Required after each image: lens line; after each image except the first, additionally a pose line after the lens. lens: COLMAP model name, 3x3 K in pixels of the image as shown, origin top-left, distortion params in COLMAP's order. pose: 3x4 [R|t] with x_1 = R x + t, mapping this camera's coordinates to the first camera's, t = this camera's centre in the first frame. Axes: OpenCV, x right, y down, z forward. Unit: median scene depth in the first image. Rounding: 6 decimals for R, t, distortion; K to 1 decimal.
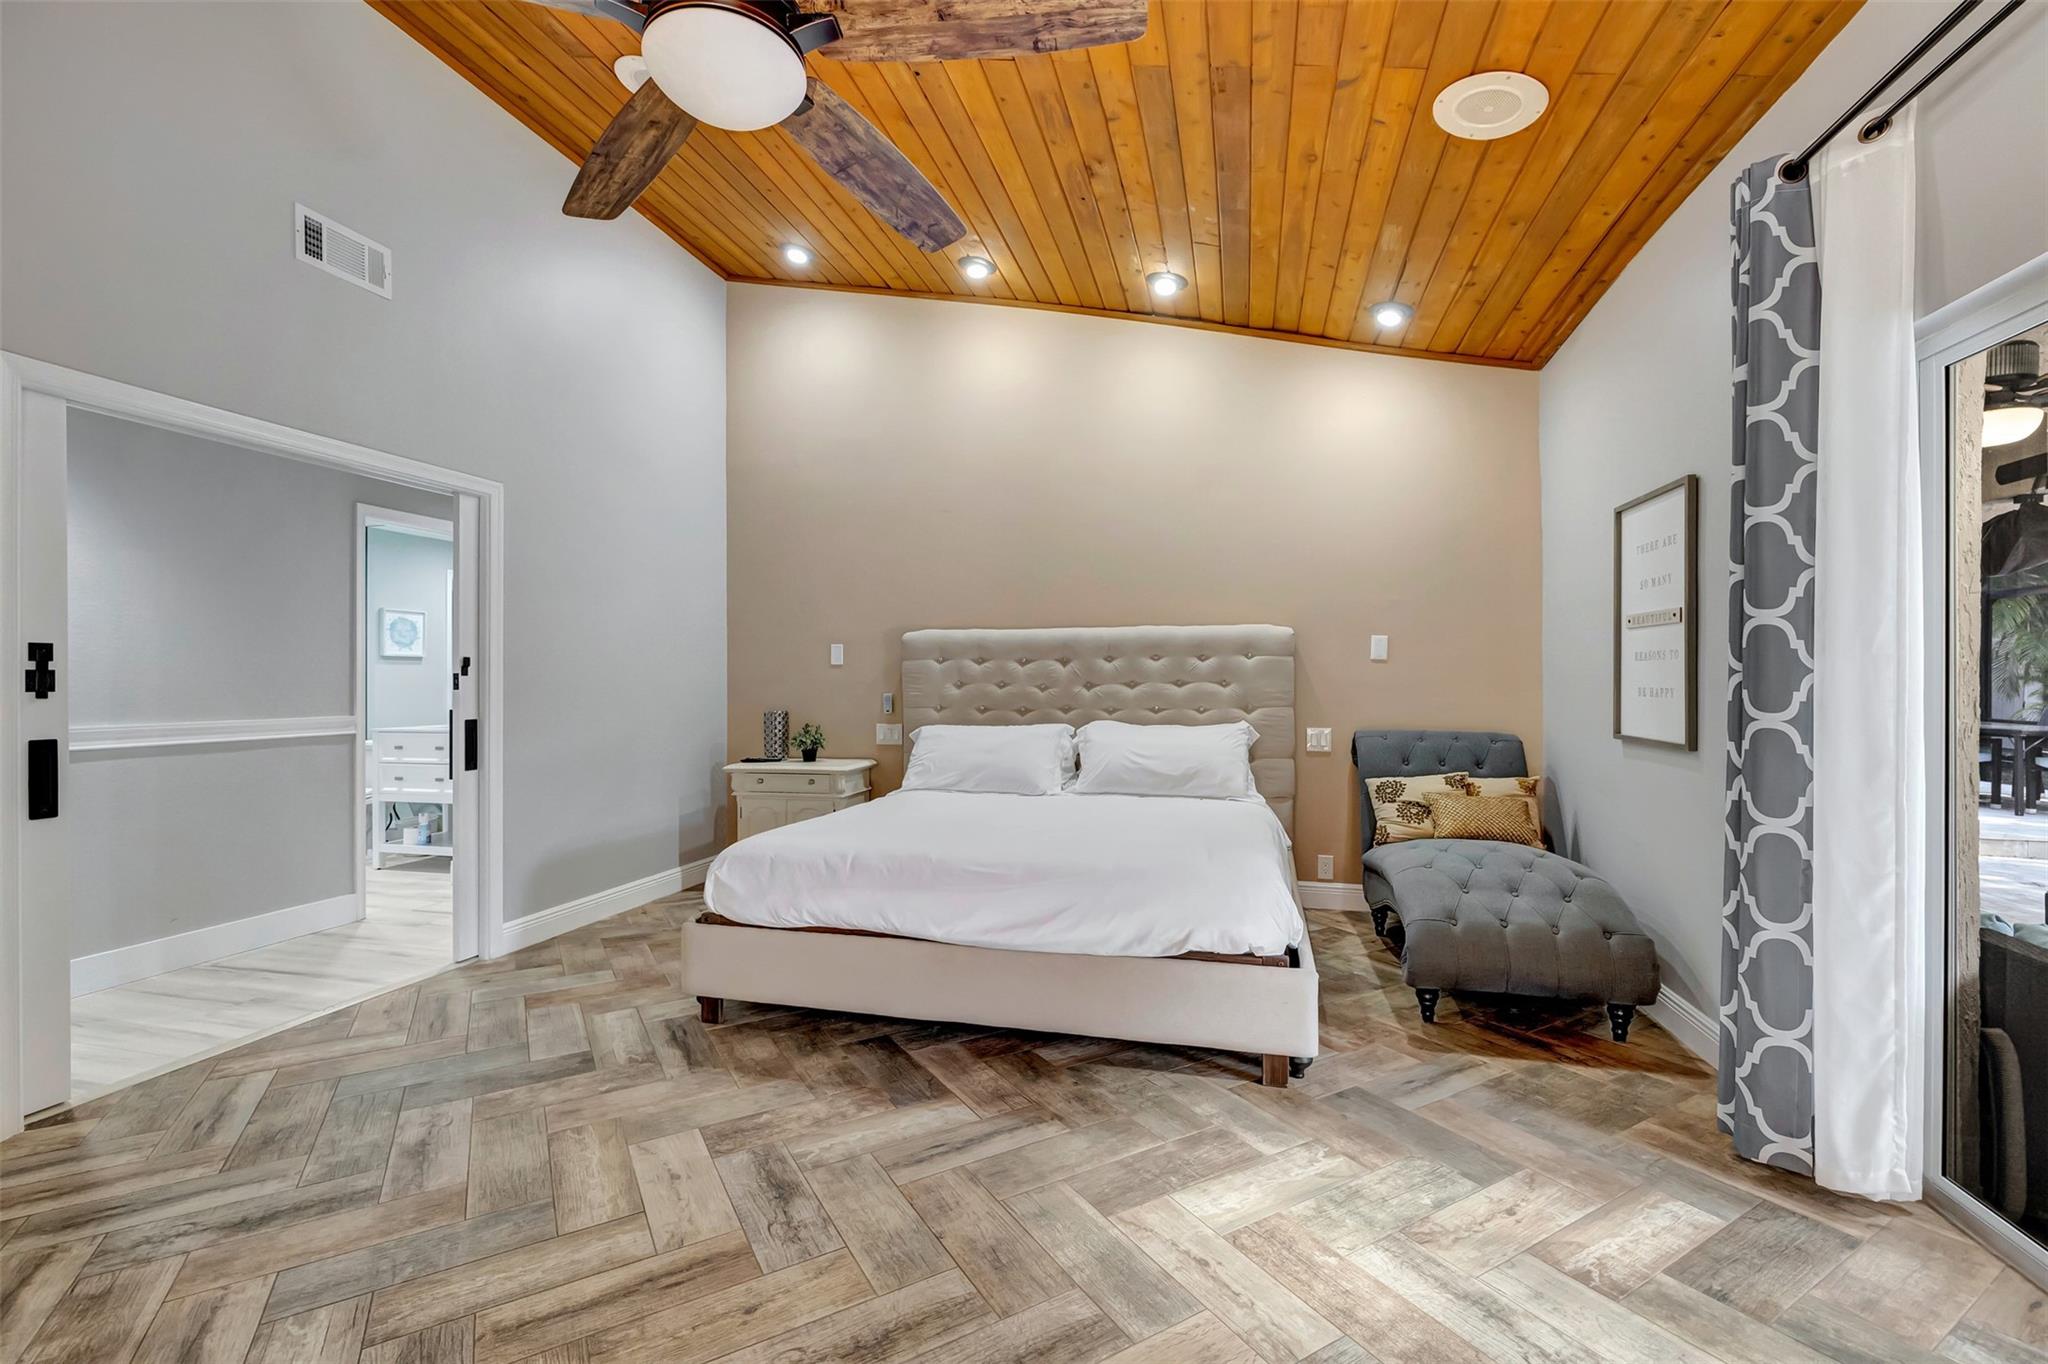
lens RADIAL K [[865.7, 0, 993.0], [0, 865.7, 683.6], [0, 0, 1]] dist [0.002365, 0.000471]
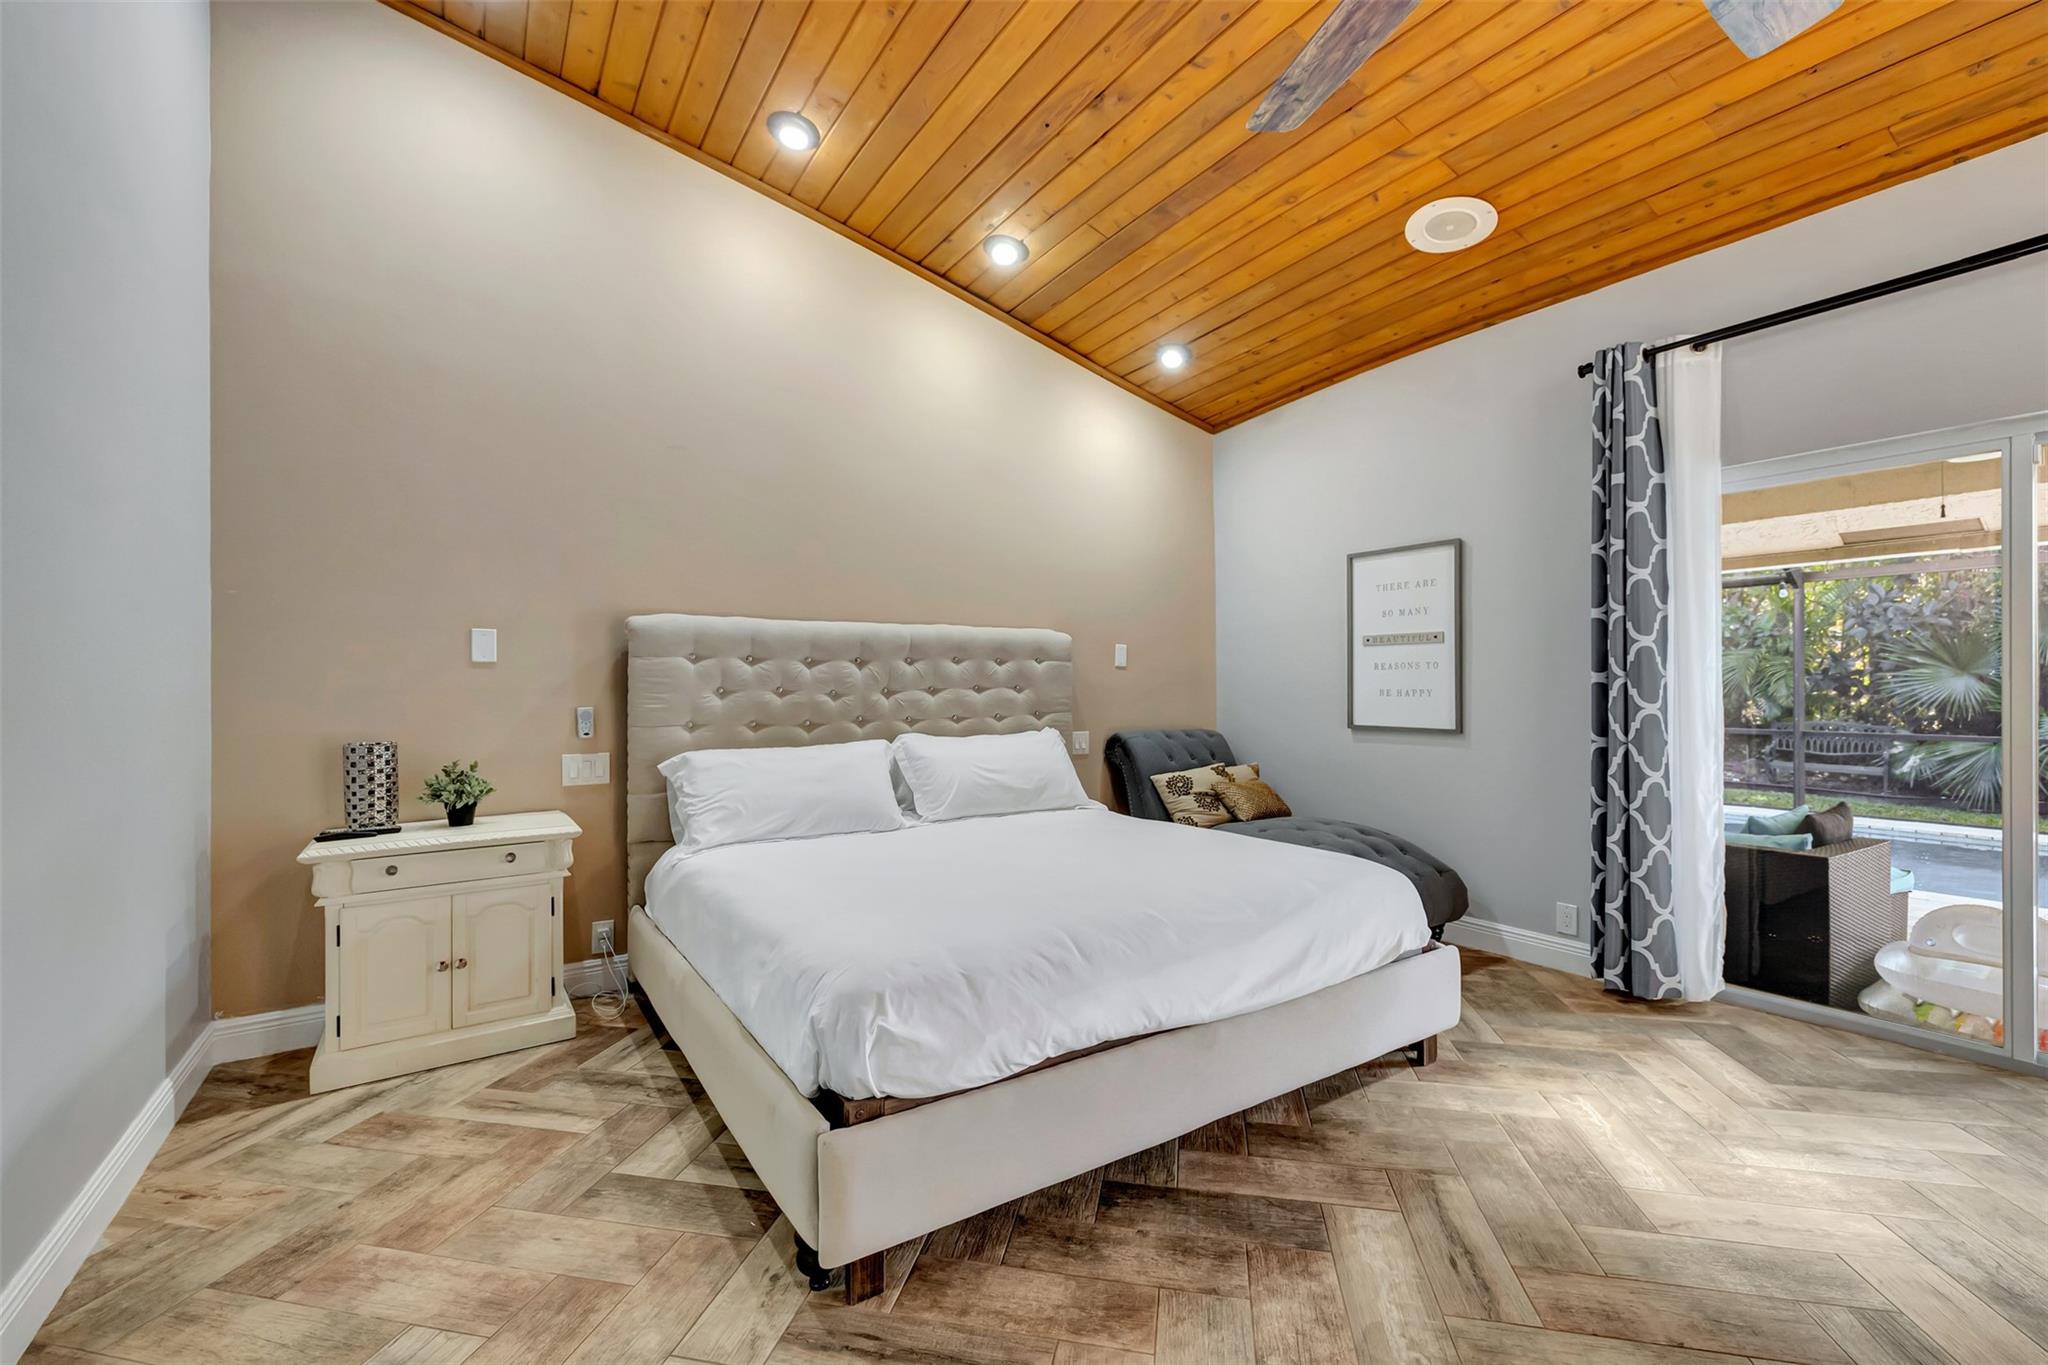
lens RADIAL K [[865.7, 0, 1016.8], [0, 865.7, 683.3], [0, 0, 1]] dist [0.002365, 0.000471]
pose [[0.668802, 0.000805, 0.743440, -0.561018], [0.007138, 0.999946, -0.007503, 0.000837], [-0.743406, 0.010325, 0.668760, 0.457015]]
